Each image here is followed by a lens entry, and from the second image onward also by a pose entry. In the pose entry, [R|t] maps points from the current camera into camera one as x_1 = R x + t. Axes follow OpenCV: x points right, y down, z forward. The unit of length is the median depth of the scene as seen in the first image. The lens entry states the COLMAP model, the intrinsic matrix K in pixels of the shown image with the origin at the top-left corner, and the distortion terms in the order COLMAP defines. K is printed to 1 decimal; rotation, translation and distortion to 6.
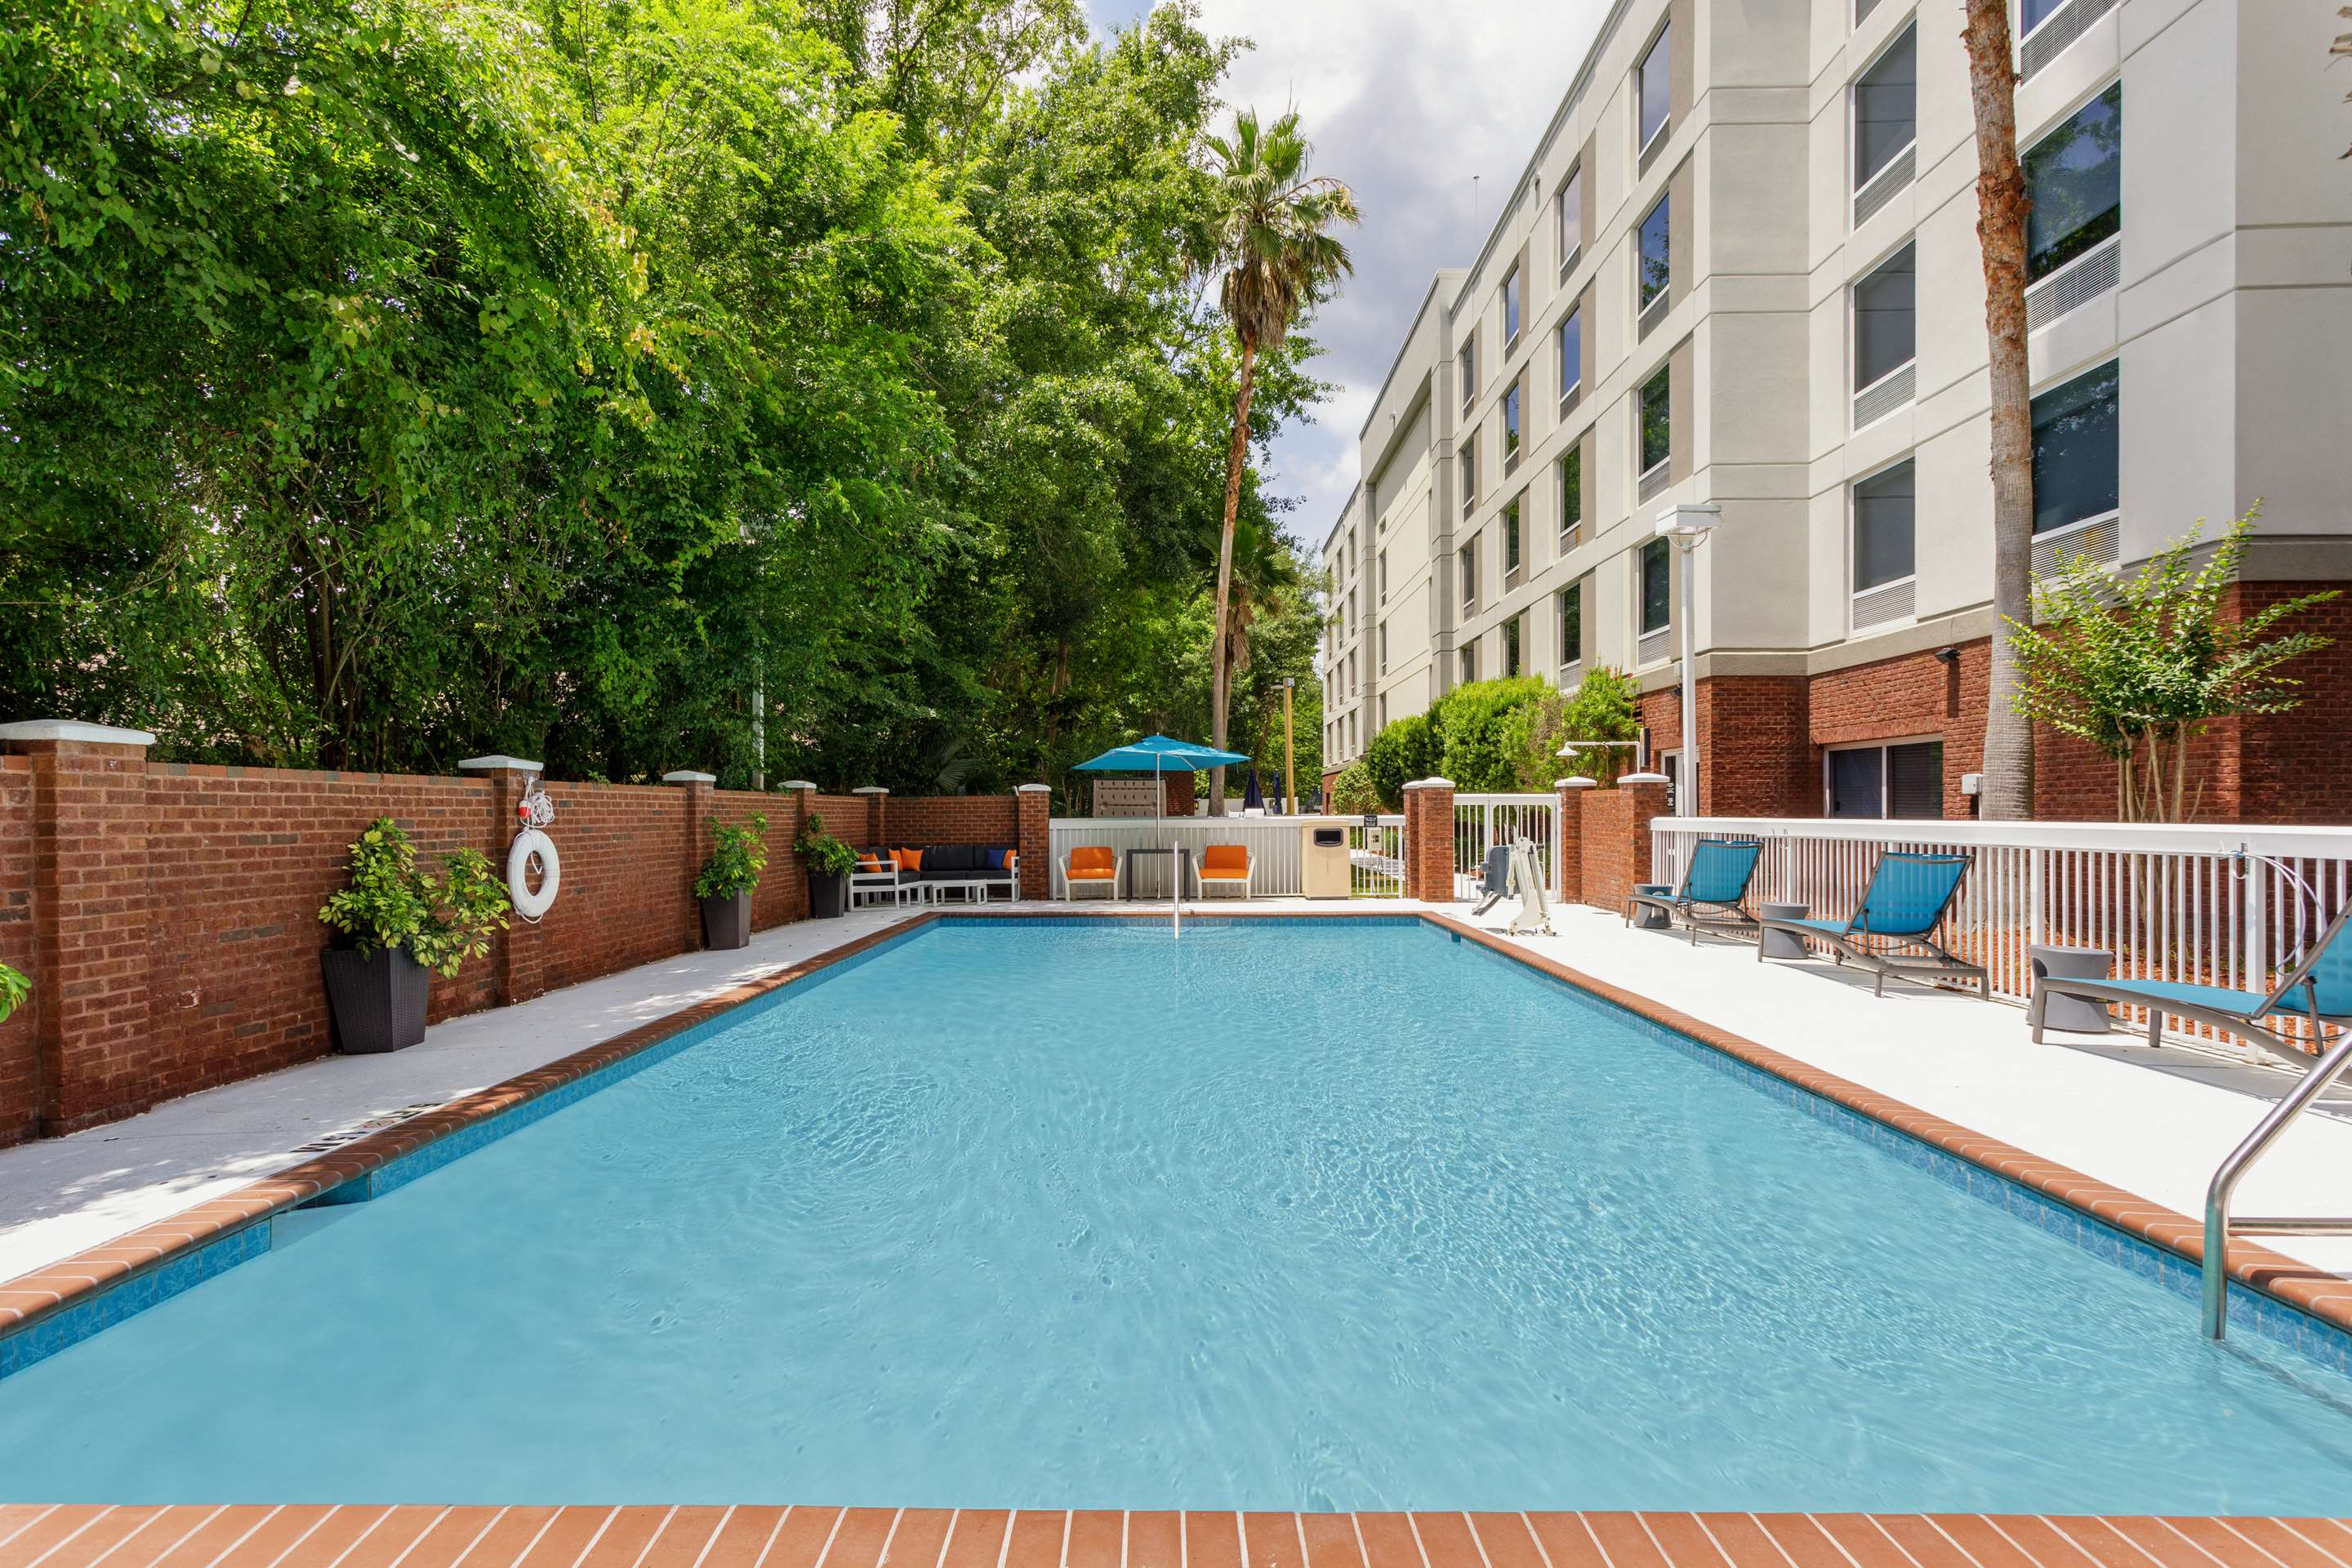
lens RADIAL K [[1182.5, 0, 1175.0], [0, 1182.5, 789.8], [0, 0, 1]] dist [-0.012627, 0.002925]
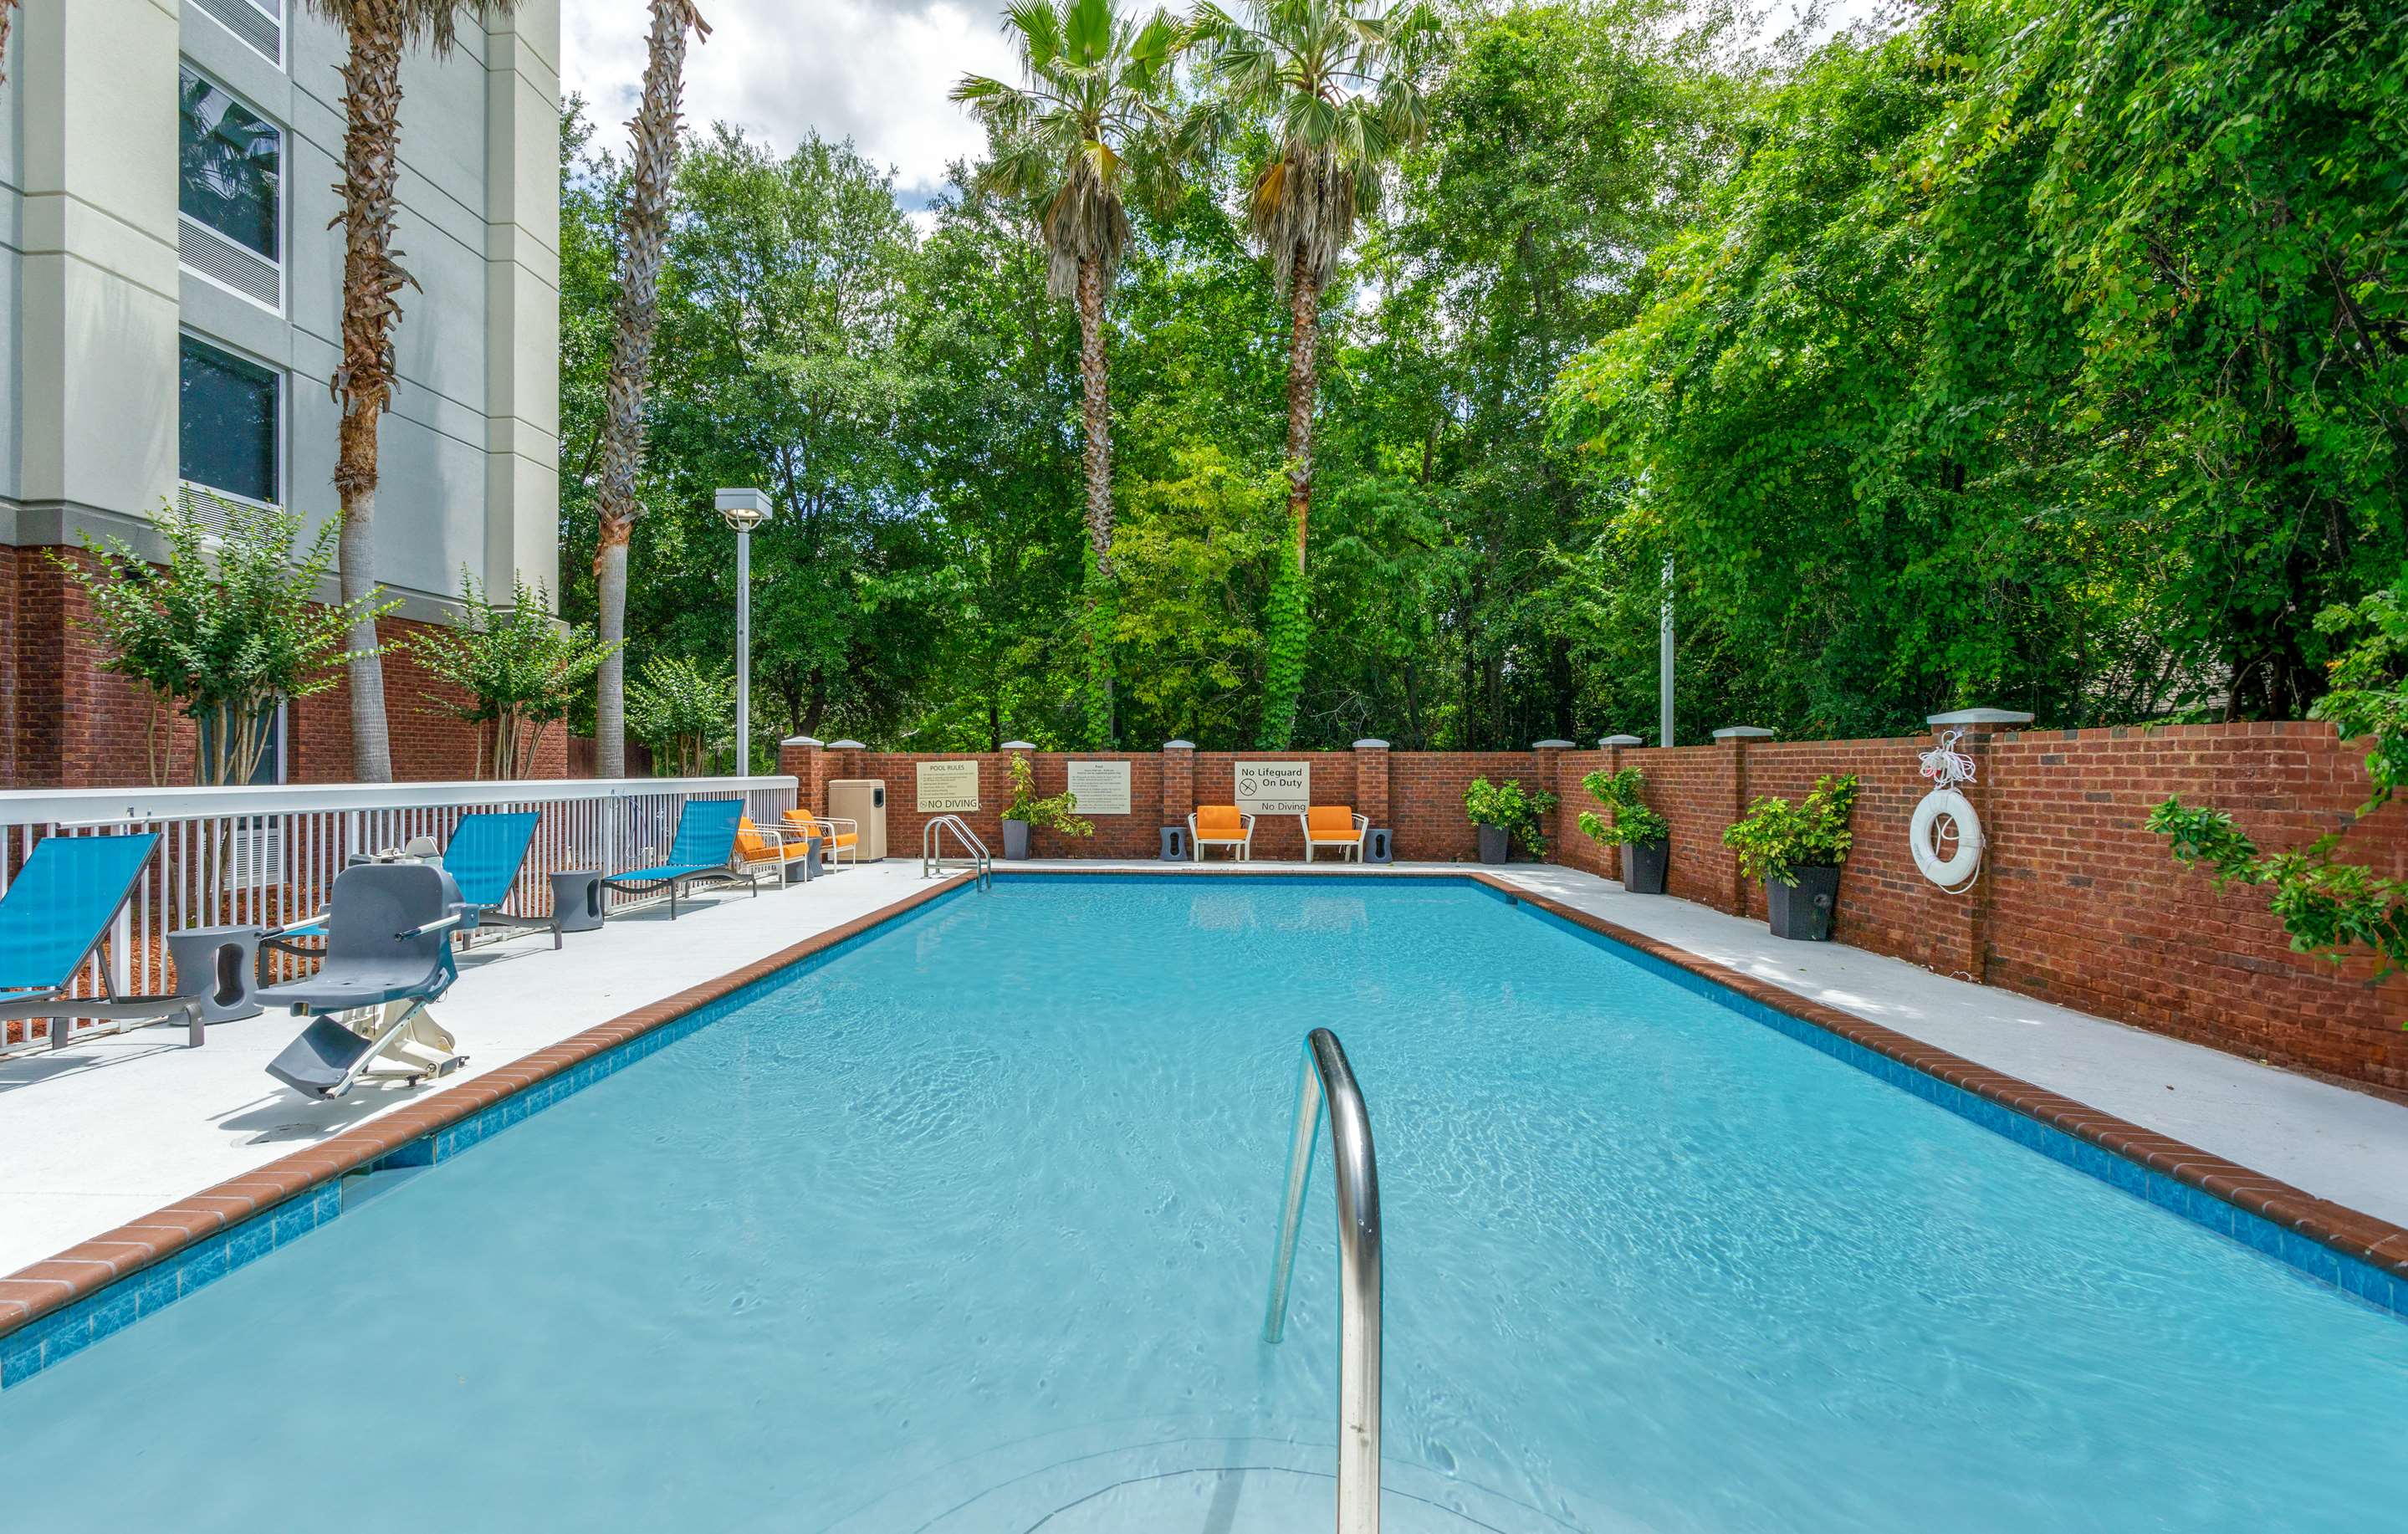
lens RADIAL K [[1168.1, 0, 1203.8], [0, 1168.1, 764.6], [0, 0, 1]] dist [-0.002534, -0.000173]
pose [[-0.999949, 0.002054, 0.009917, 0.020272], [0.001856, 0.999800, -0.019922, 0.031545], [-0.009956, -0.019903, -0.999752, 1.932954]]
